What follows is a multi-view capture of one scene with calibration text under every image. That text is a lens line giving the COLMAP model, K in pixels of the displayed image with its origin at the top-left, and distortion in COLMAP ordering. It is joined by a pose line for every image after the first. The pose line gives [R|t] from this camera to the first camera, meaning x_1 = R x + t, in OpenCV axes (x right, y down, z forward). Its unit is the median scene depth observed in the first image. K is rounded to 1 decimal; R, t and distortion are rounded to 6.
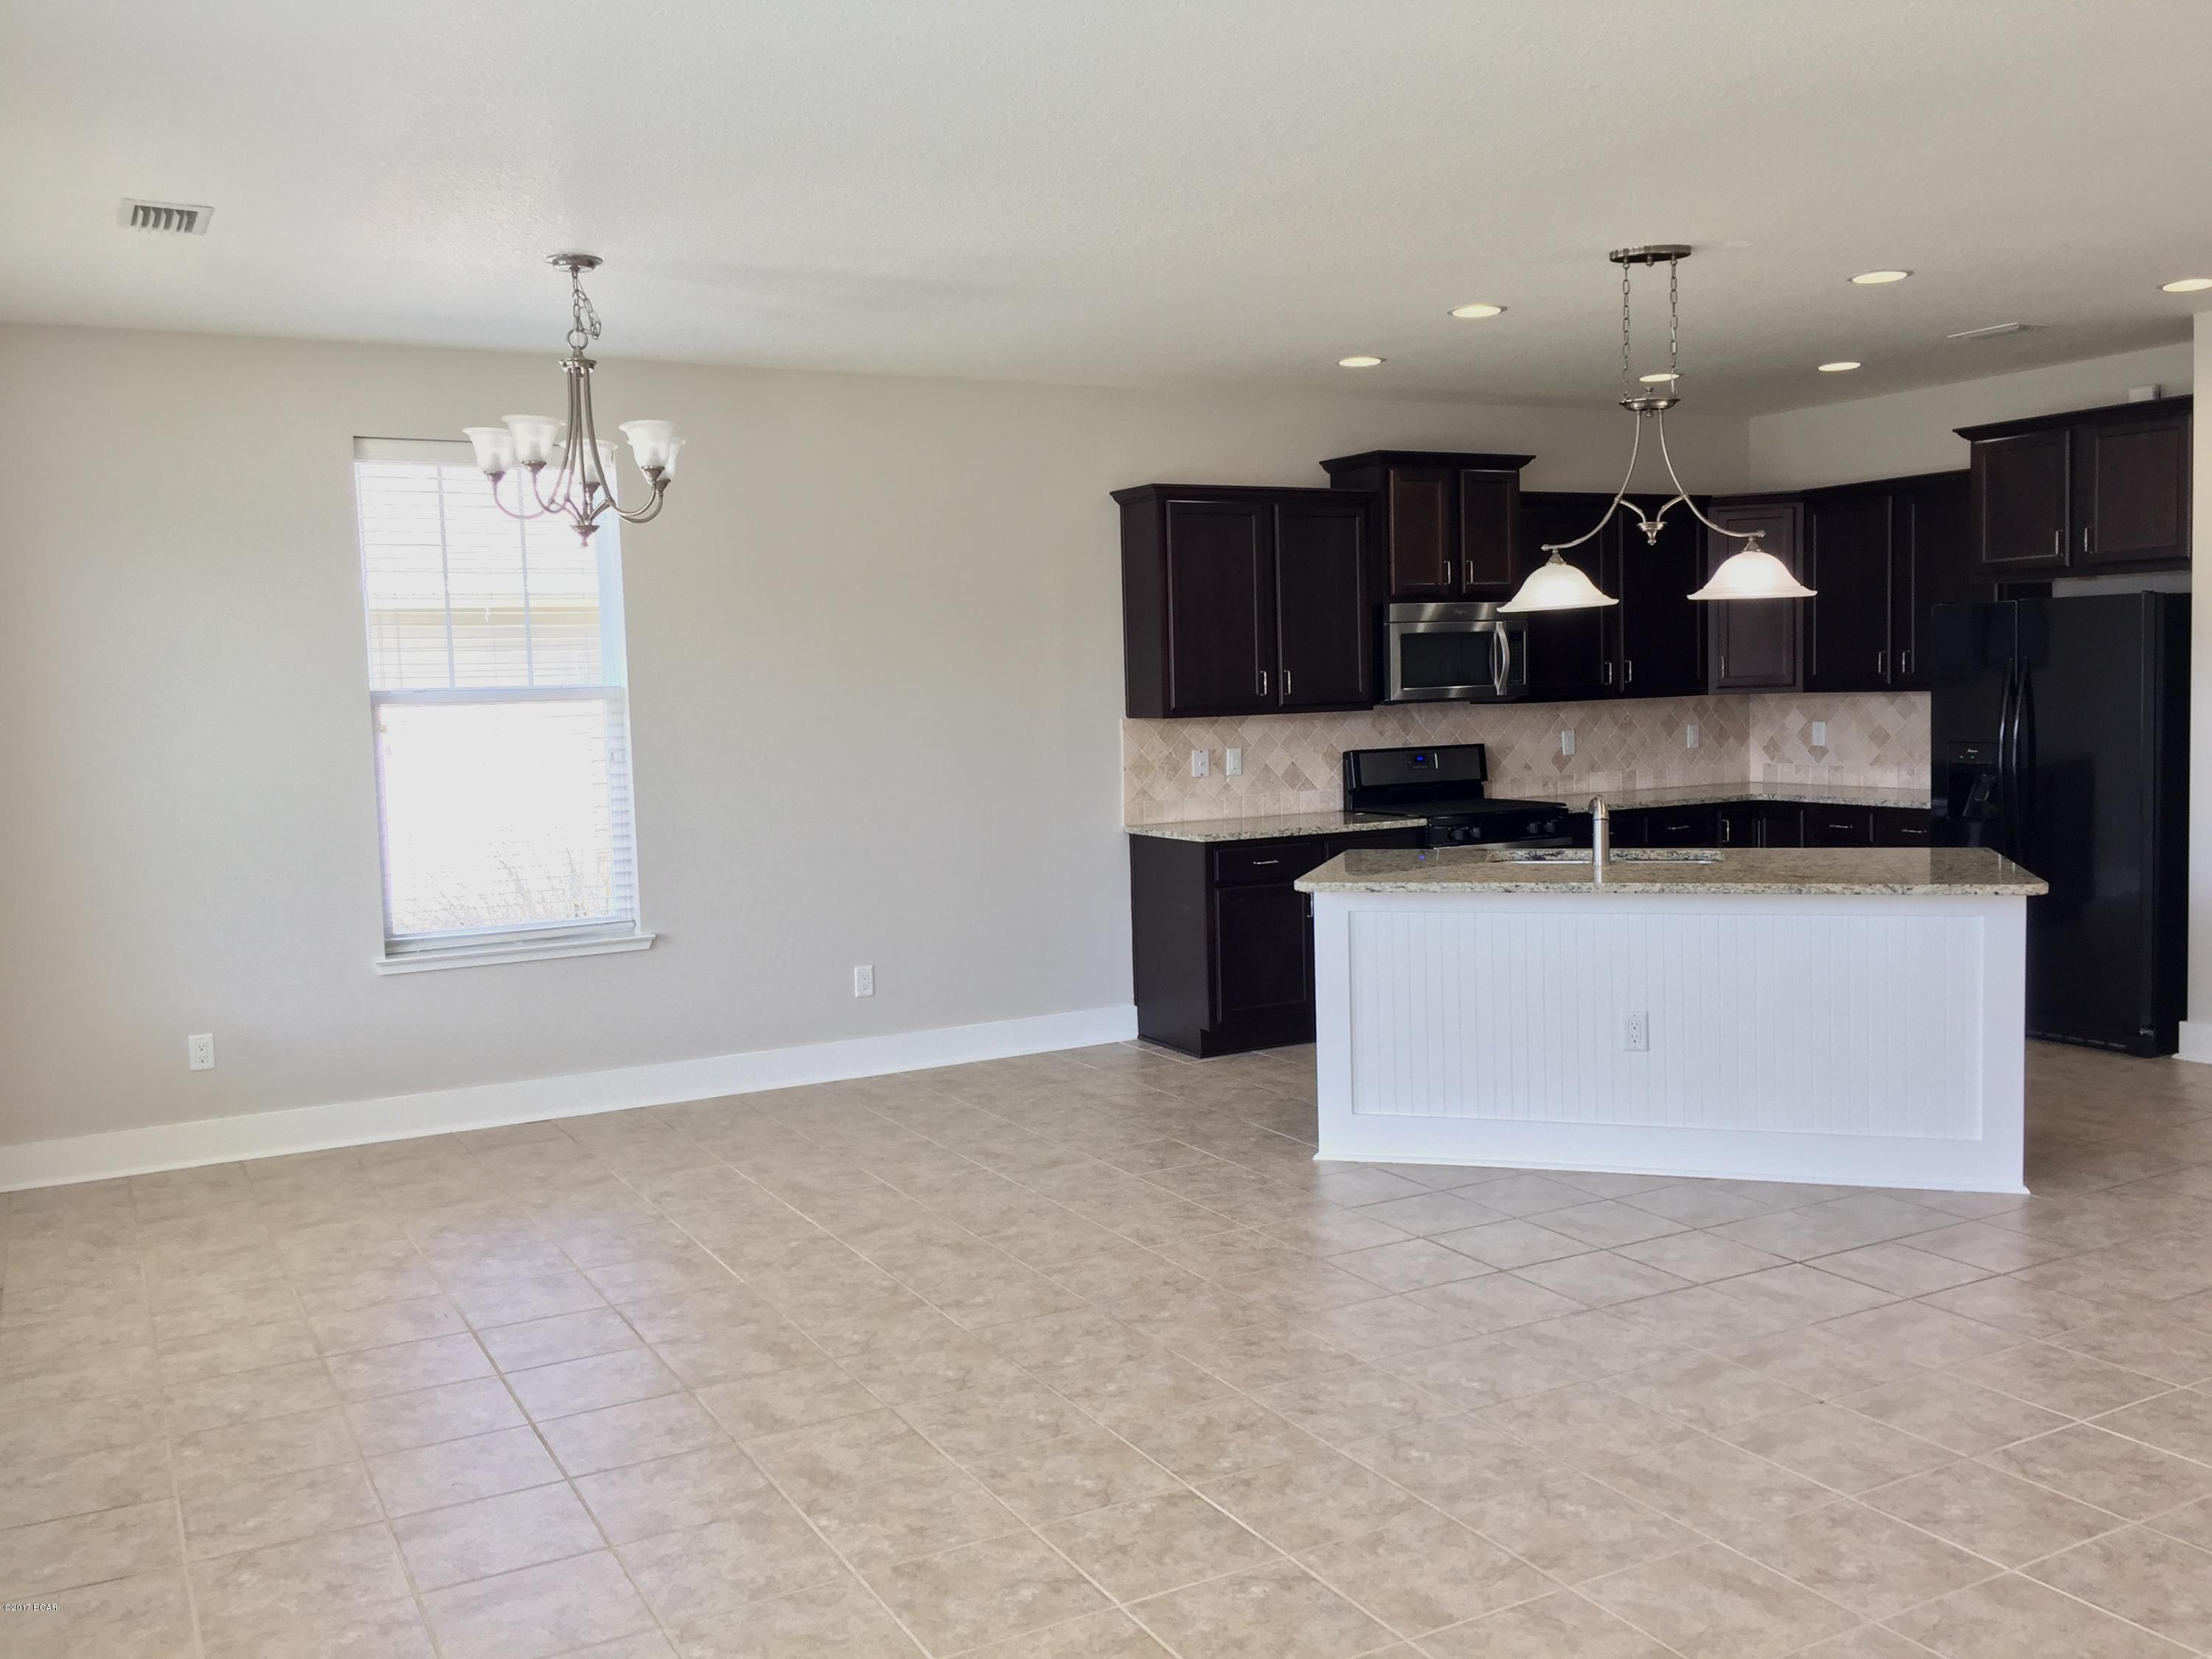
lens RADIAL K [[1904.4, 0, 1110.6], [0, 1904.4, 837.9], [0, 0, 1]] dist [0.057851, -0.090161]
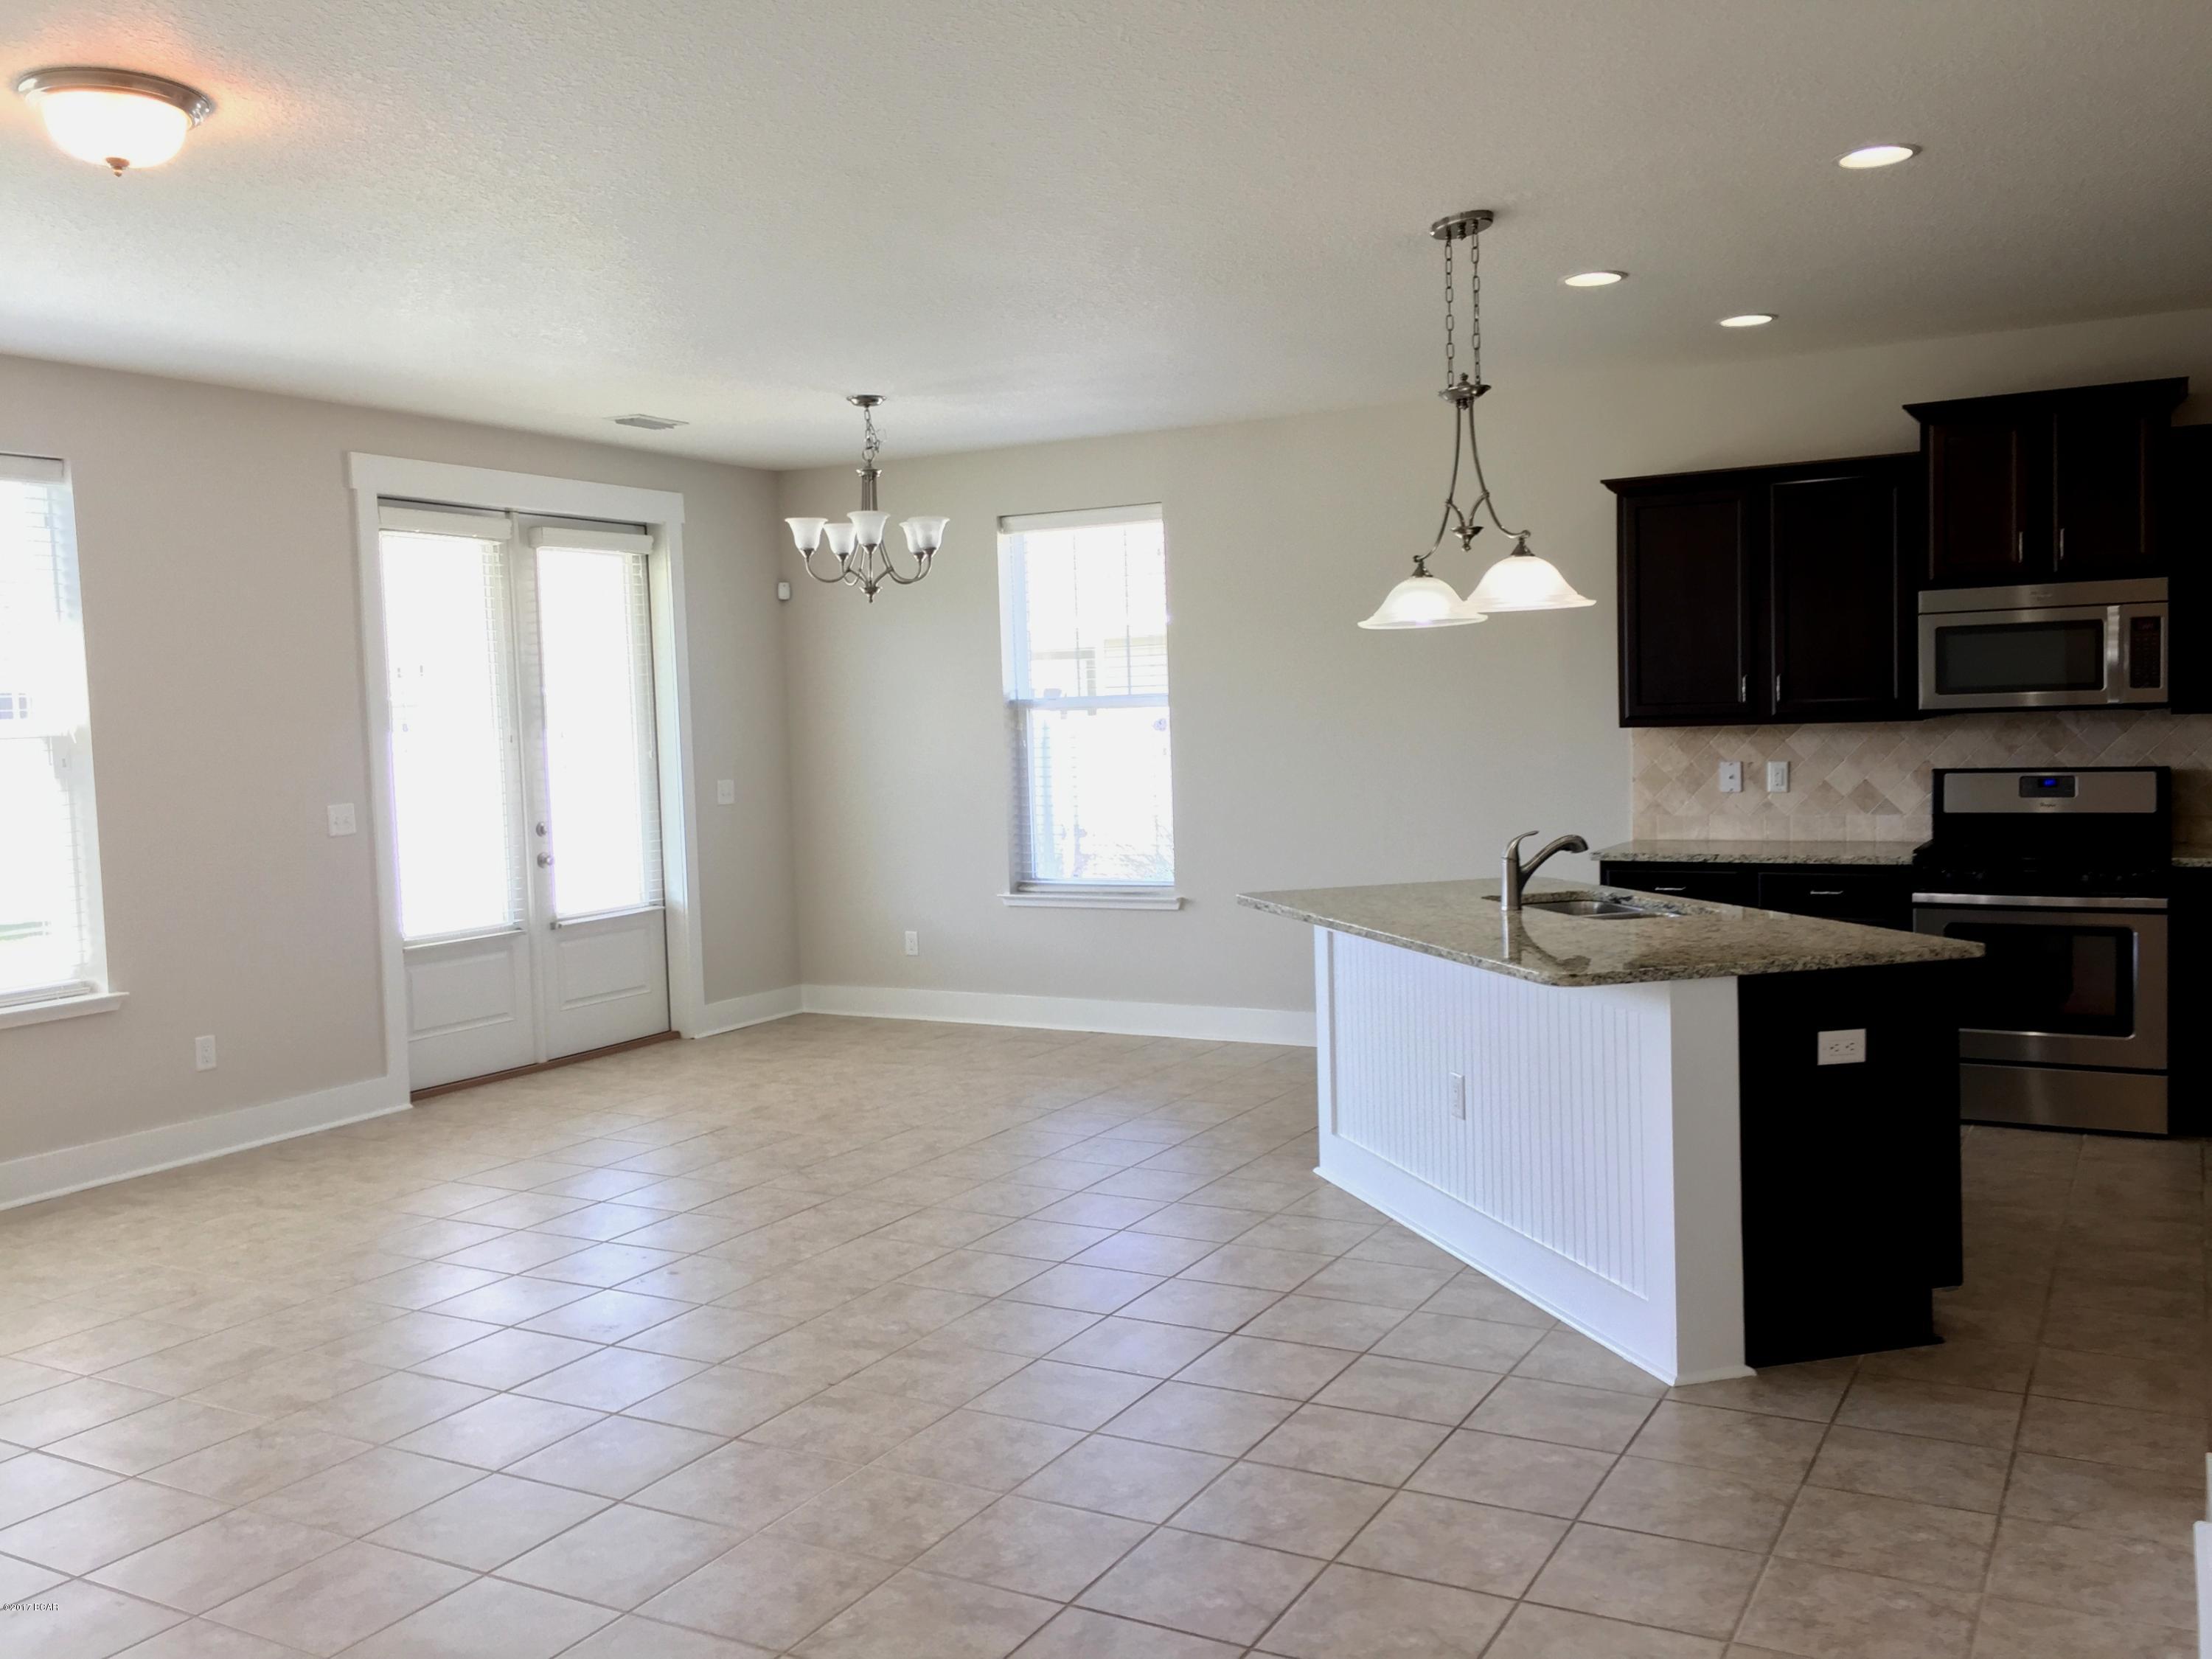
lens RADIAL K [[1914.3, 0, 1106.0], [0, 1914.3, 829.5], [0, 0, 1]] dist [0.034600, 0.002203]
pose [[0.529821, 0.064904, -0.845622, 0.654978], [-0.055062, 0.997596, 0.042069, -0.036029], [0.846320, 0.024272, 0.532121, 0.263236]]
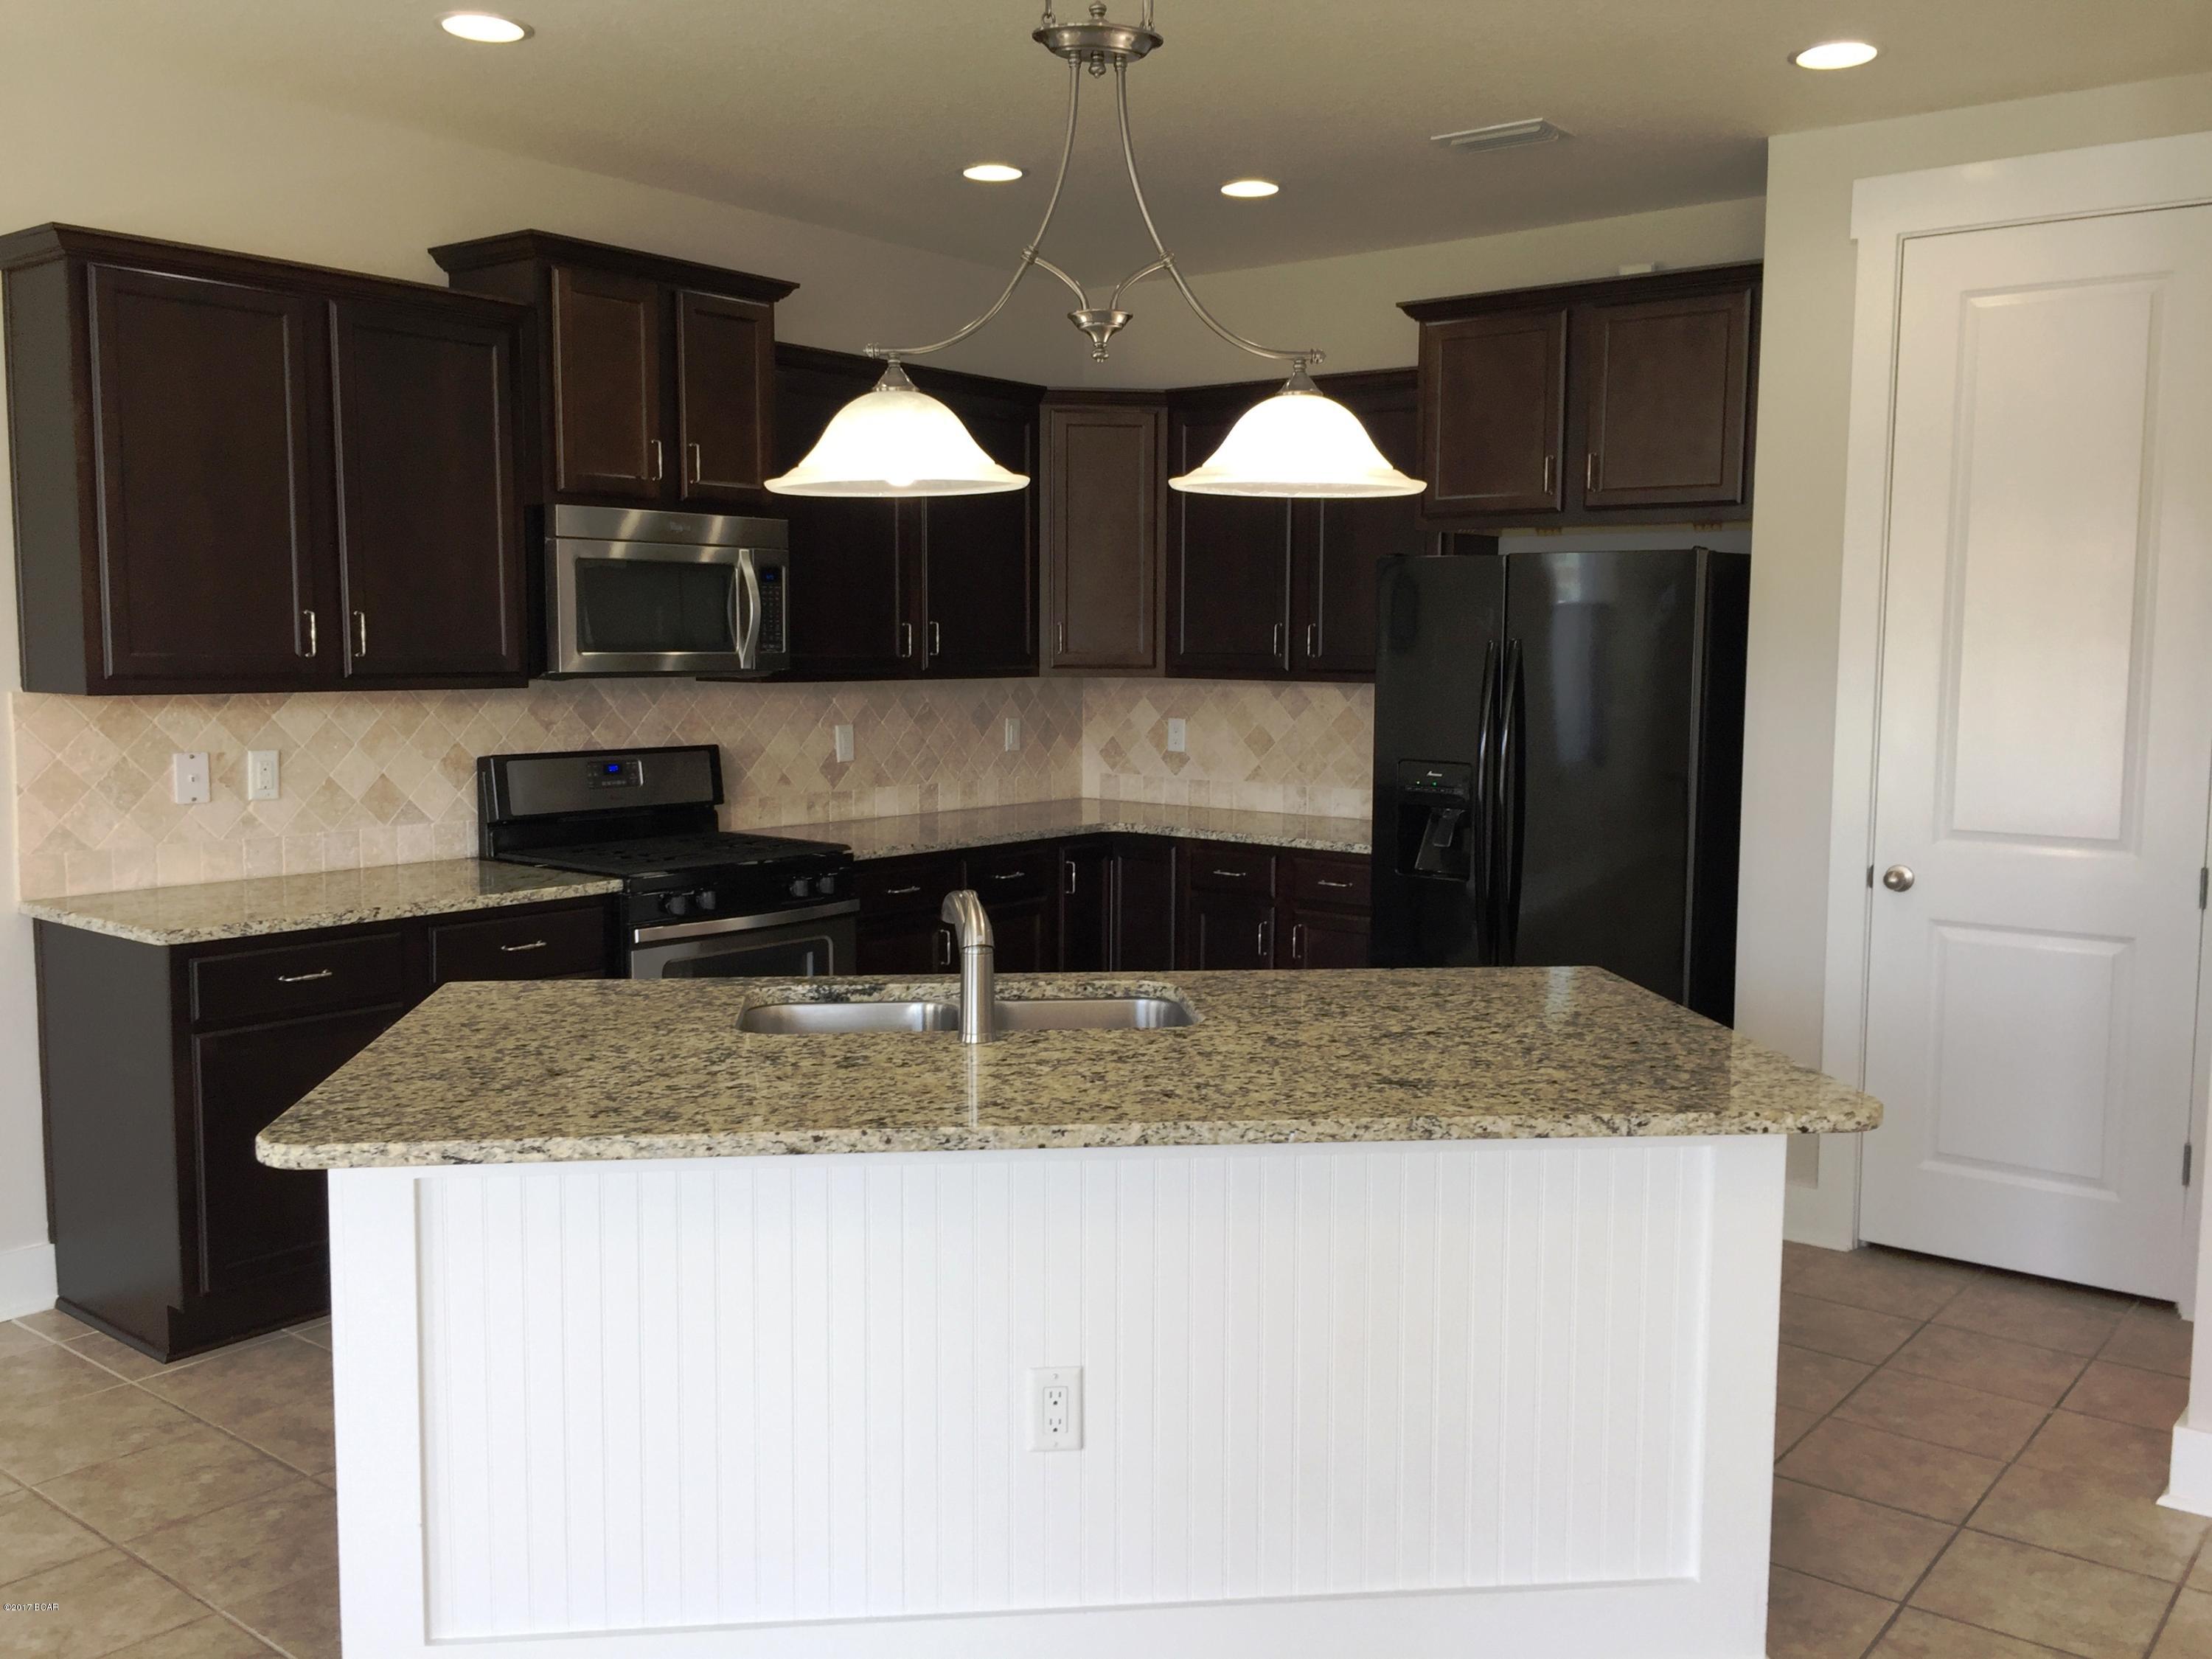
lens RADIAL K [[1904.4, 0, 1110.6], [0, 1904.4, 837.9], [0, 0, 1]] dist [0.057851, -0.090161]
pose [[0.919827, -0.005008, 0.392292, 0.072353], [-0.002479, 0.999824, 0.018577, -0.032768], [-0.392316, -0.018060, 0.919653, 0.395670]]
